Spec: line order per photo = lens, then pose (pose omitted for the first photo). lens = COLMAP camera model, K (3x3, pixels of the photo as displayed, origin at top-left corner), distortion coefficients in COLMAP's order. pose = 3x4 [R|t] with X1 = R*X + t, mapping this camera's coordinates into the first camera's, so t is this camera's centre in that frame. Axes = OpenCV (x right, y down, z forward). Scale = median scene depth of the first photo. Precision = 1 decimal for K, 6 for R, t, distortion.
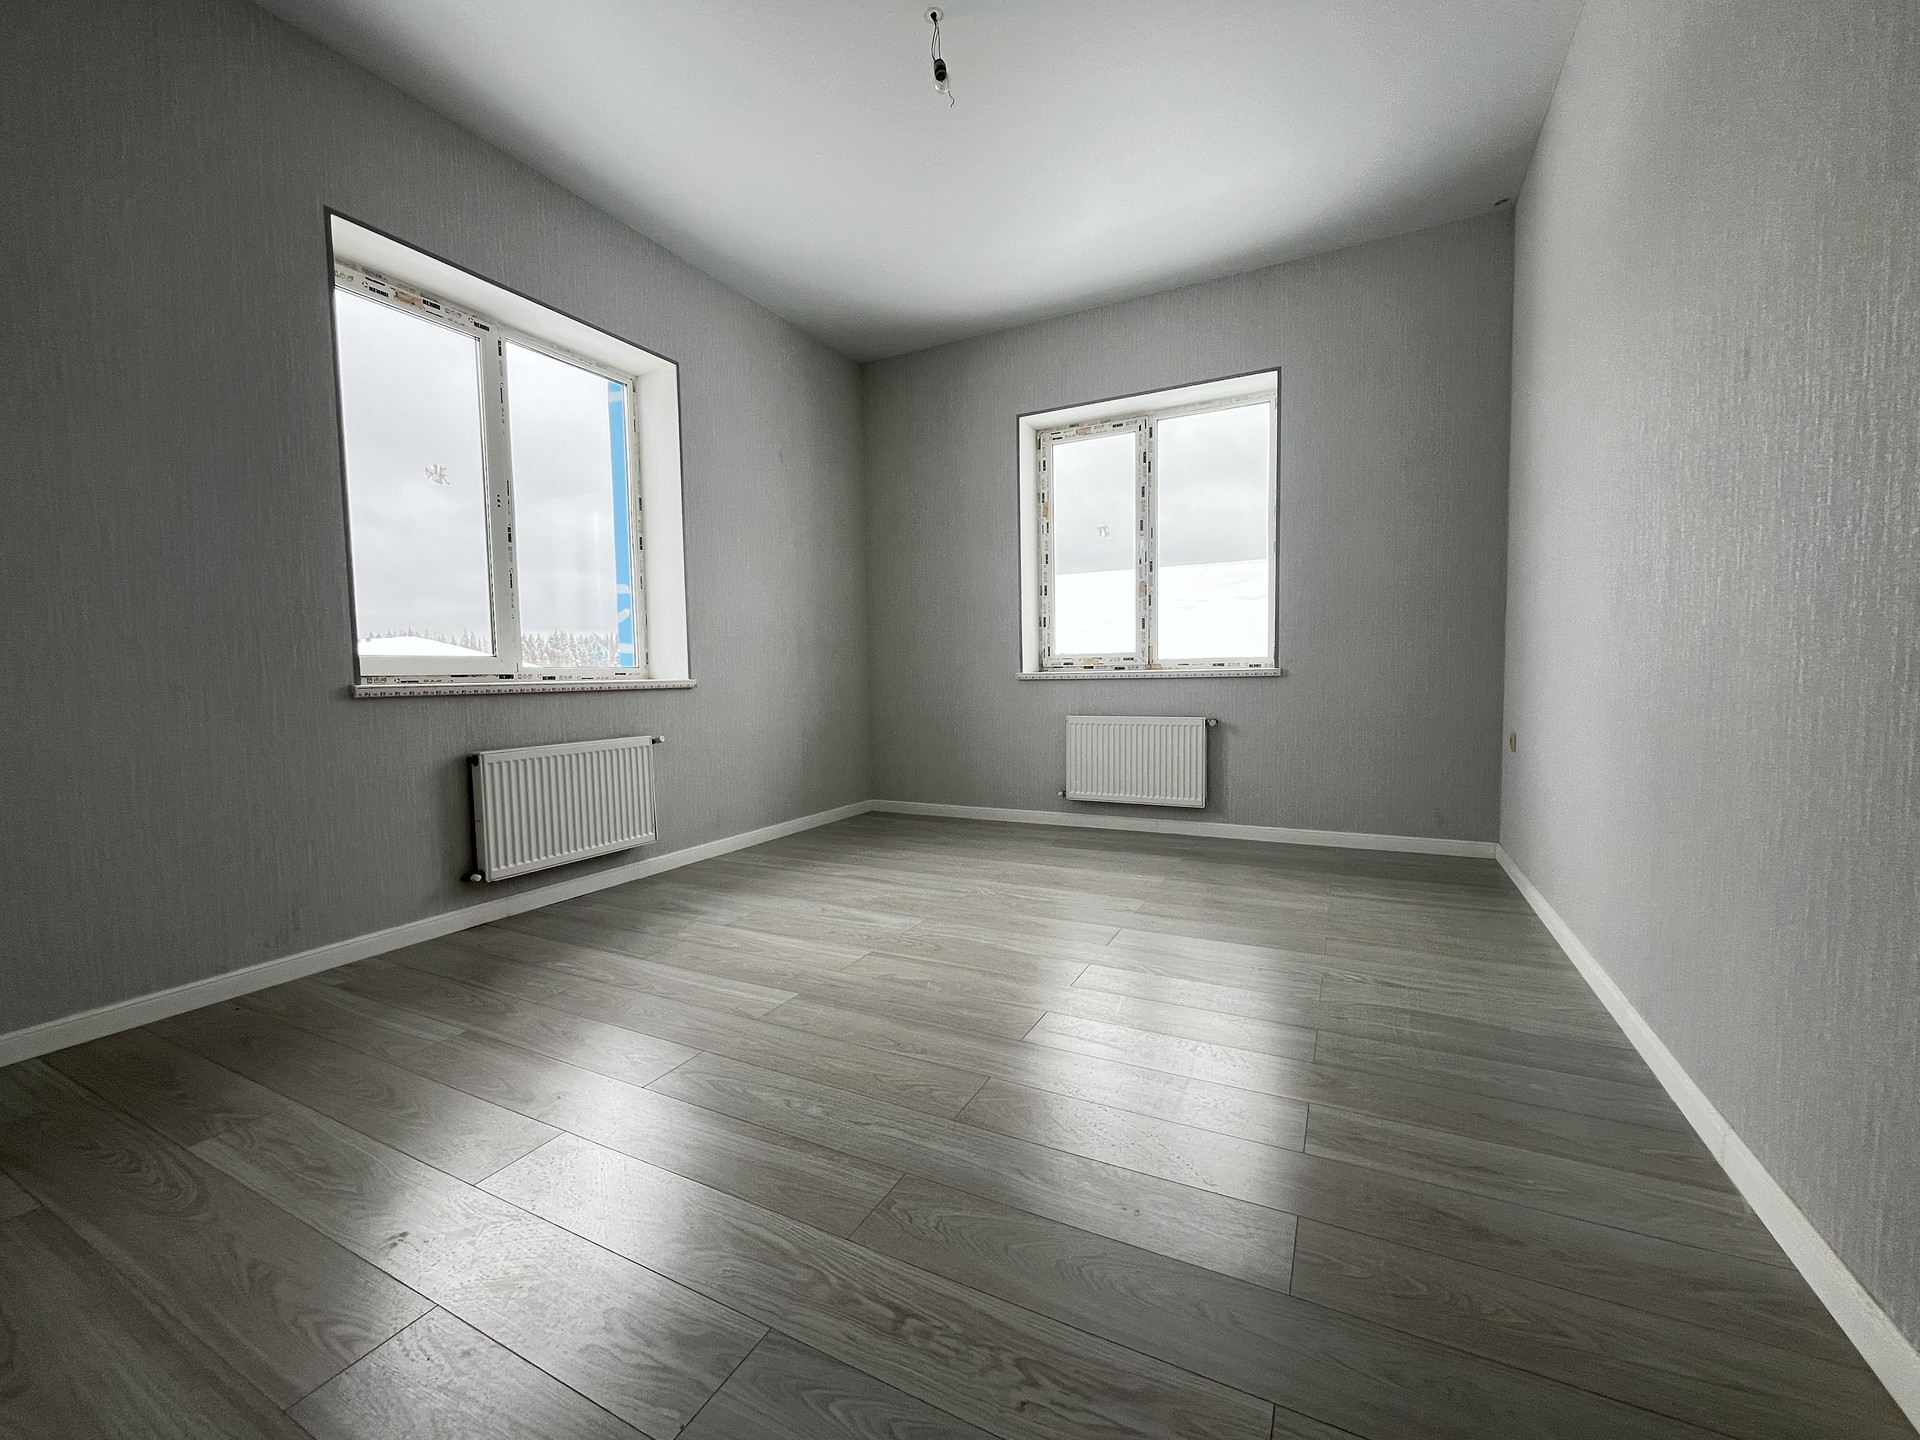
lens RADIAL K [[767.1, 0, 963.9], [0, 767.1, 723.5], [0, 0, 1]] dist [-0.003373, -0.000284]
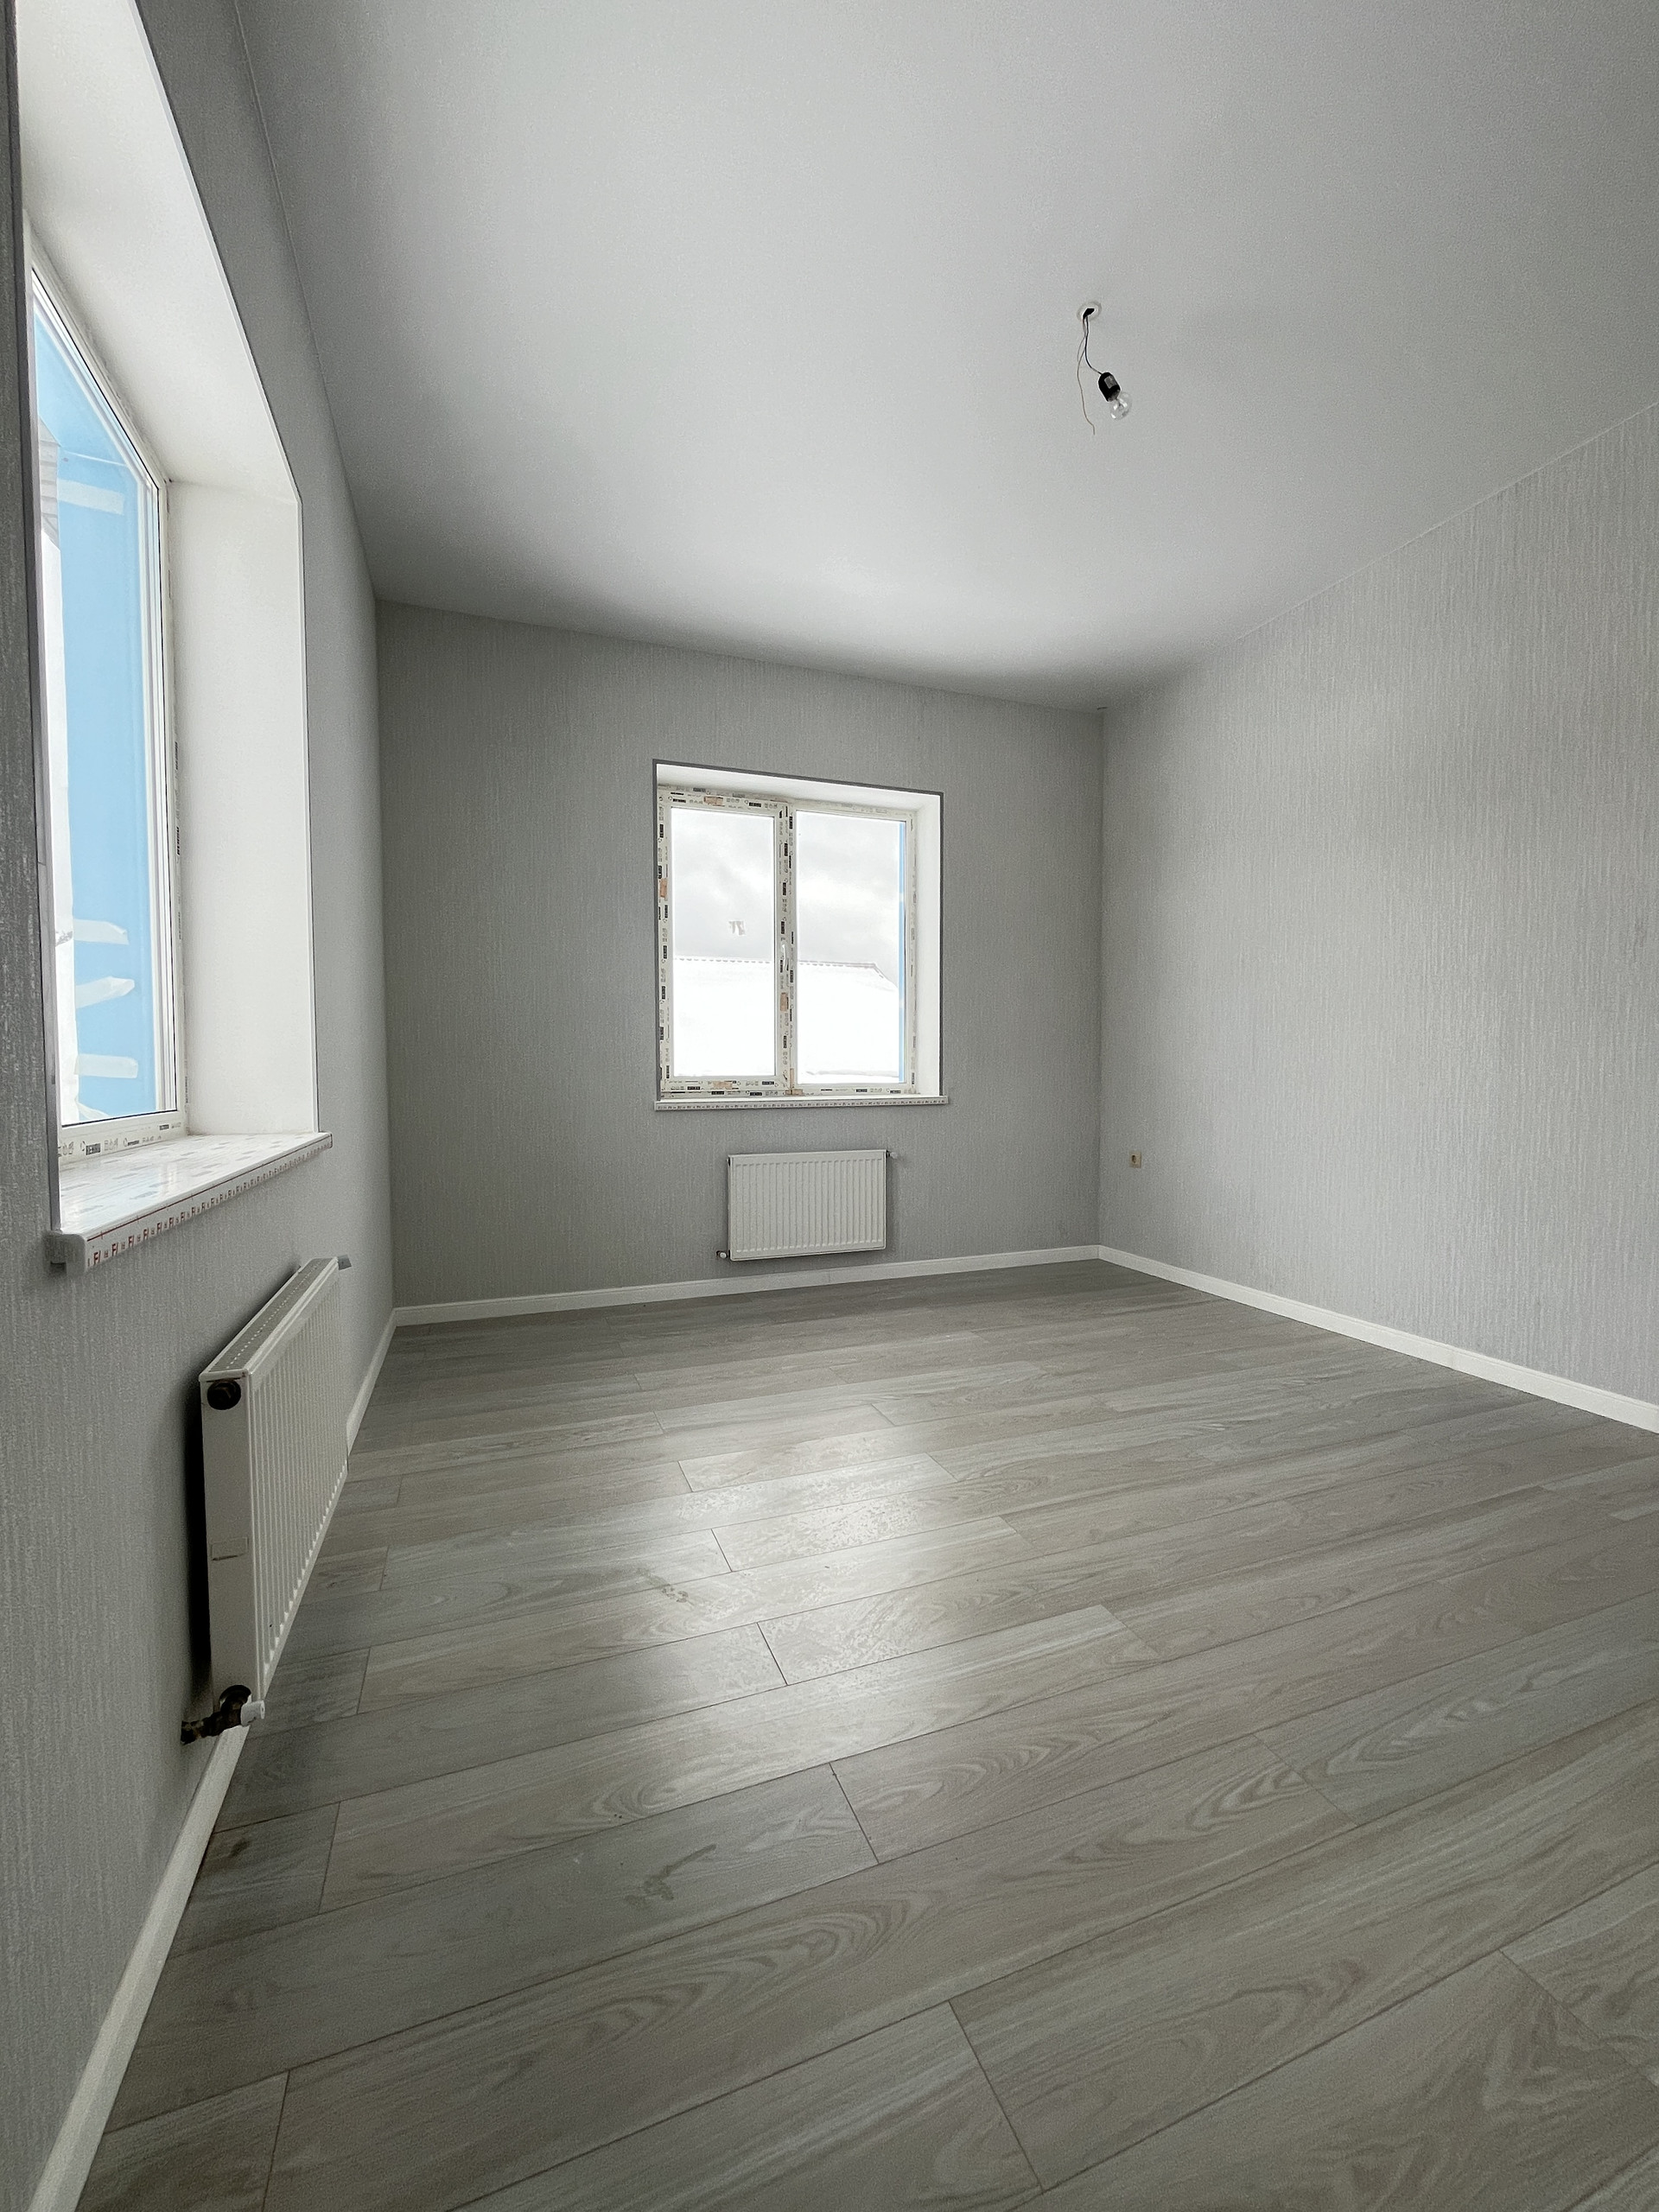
lens RADIAL K [[887.8, 0, 809.4], [0, 887.8, 1103.3], [0, 0, 1]] dist [-0.002656, -0.000592]
pose [[0.678786, -0.016221, 0.734157, -0.541354], [0.041728, 0.998993, -0.016508, -0.051079], [-0.733150, 0.041840, 0.678779, 0.356830]]
